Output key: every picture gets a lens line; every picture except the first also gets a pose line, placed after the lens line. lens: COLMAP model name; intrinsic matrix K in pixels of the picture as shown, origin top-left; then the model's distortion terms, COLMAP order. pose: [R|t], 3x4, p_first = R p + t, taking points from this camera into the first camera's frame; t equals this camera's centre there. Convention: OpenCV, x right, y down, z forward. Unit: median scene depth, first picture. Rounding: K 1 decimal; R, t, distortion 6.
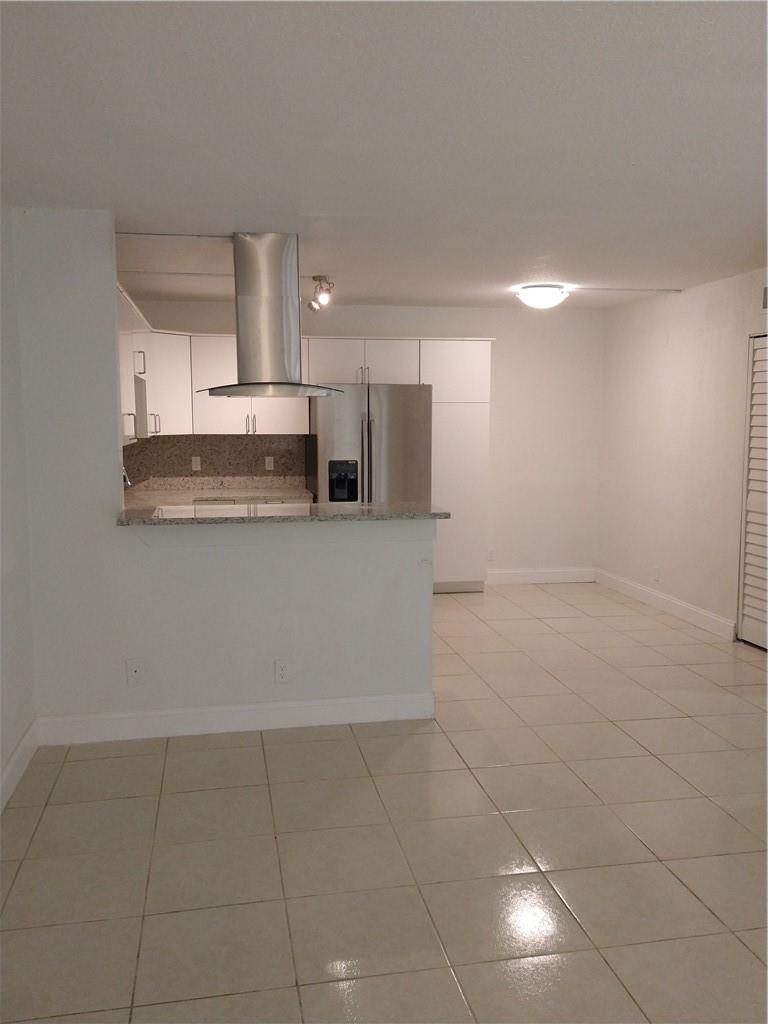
lens RADIAL K [[879.5, 0, 384.0], [0, 879.5, 512.0], [0, 0, 1]] dist [0.123605, -0.151629]
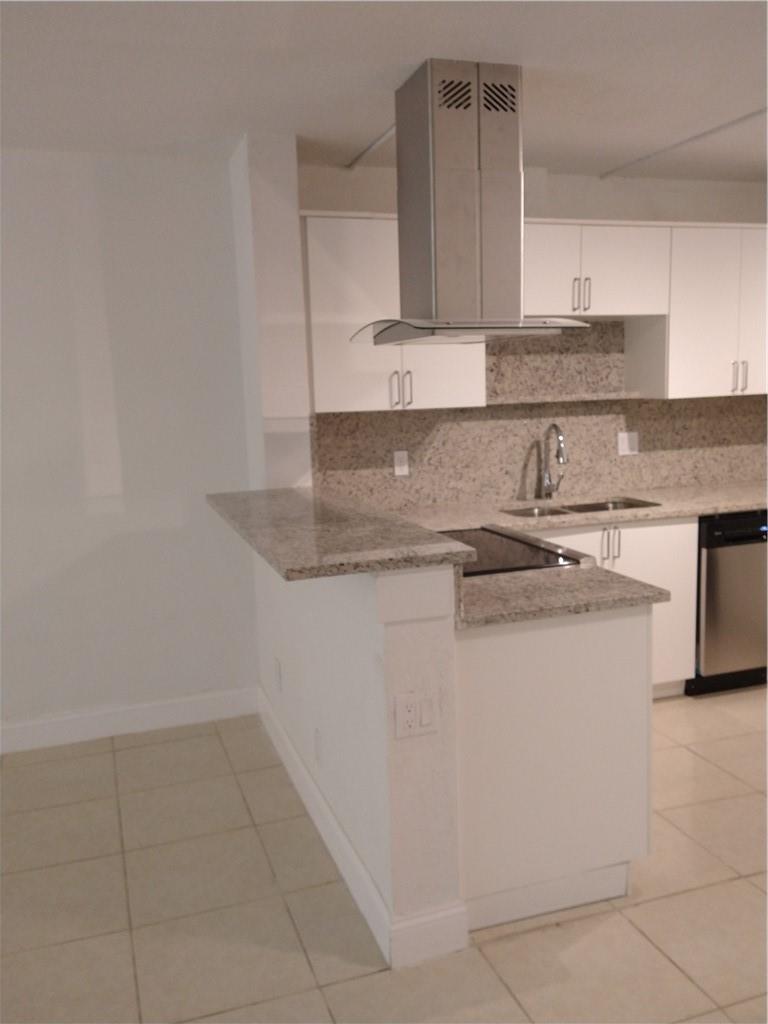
lens RADIAL K [[879.5, 0, 384.0], [0, 879.5, 512.0], [0, 0, 1]] dist [0.123605, -0.151629]
pose [[0.142495, 0.149215, -0.978484, 0.342582], [-0.088538, 0.986530, 0.137548, -0.062191], [0.985828, 0.067034, 0.153787, 0.590171]]
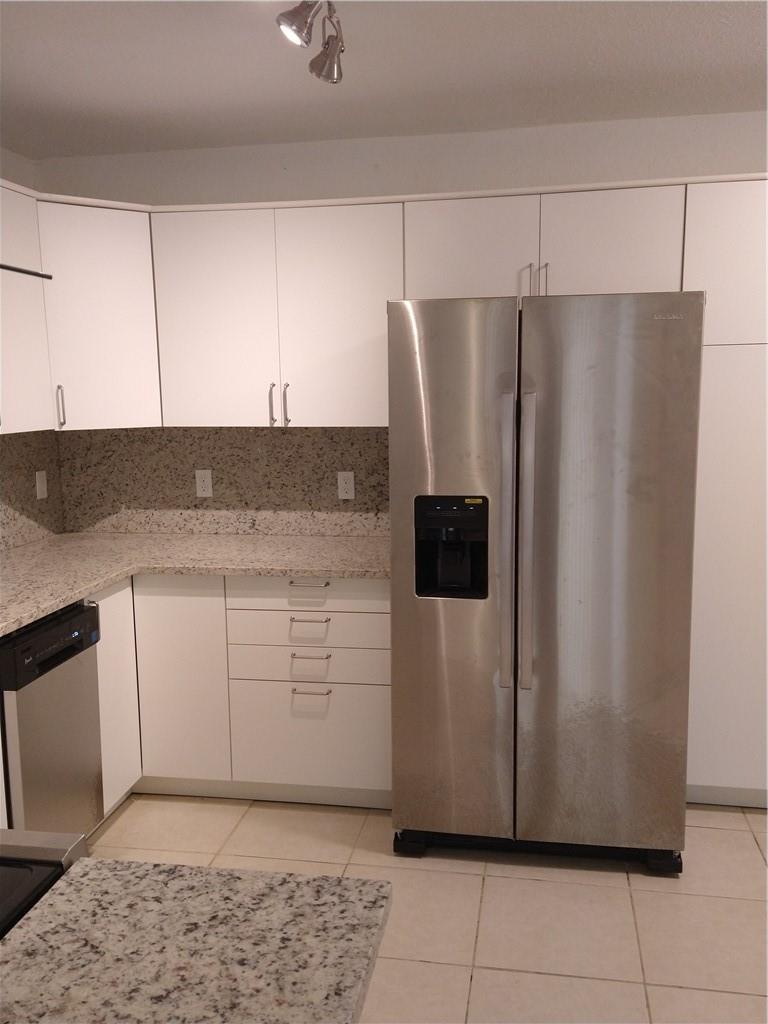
lens RADIAL K [[879.5, 0, 384.0], [0, 879.5, 512.0], [0, 0, 1]] dist [0.123605, -0.151629]
pose [[0.934130, 0.039701, -0.354717, 0.066019], [-0.028520, 0.998919, 0.036696, -0.064492], [0.355791, -0.024163, 0.934253, 0.611406]]
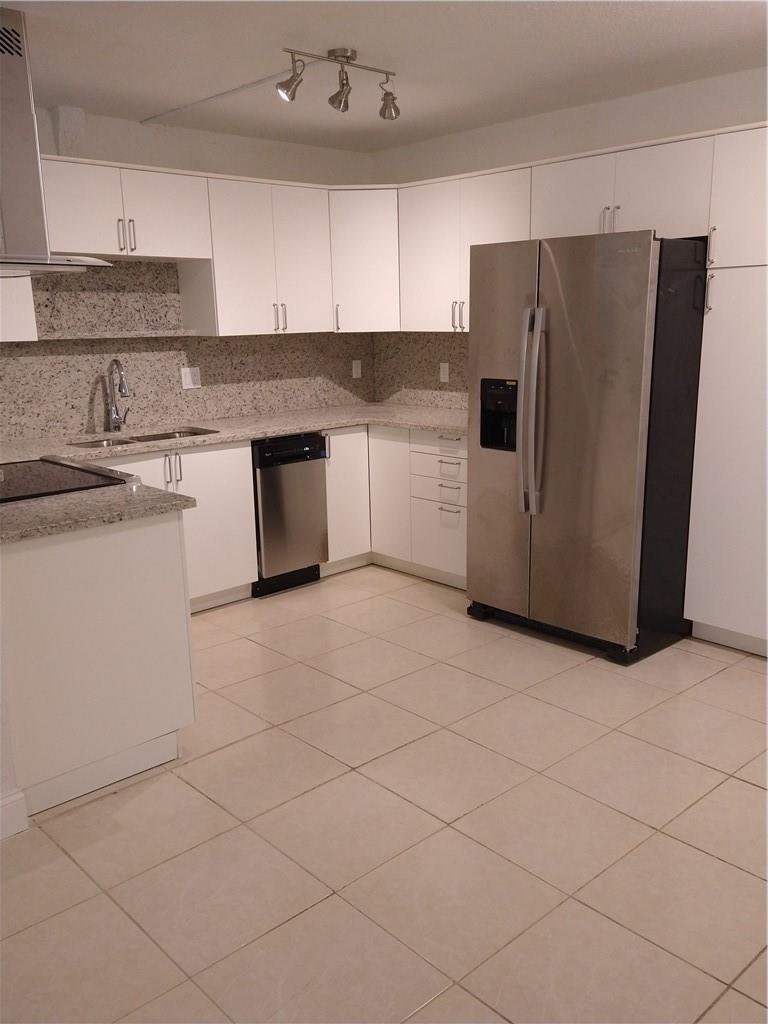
lens RADIAL K [[879.5, 0, 384.0], [0, 879.5, 512.0], [0, 0, 1]] dist [0.123605, -0.151629]
pose [[0.525724, 0.181811, -0.830999, 0.414216], [-0.080511, 0.983142, 0.164164, -0.061498], [0.846837, -0.019401, 0.531499, 0.614222]]
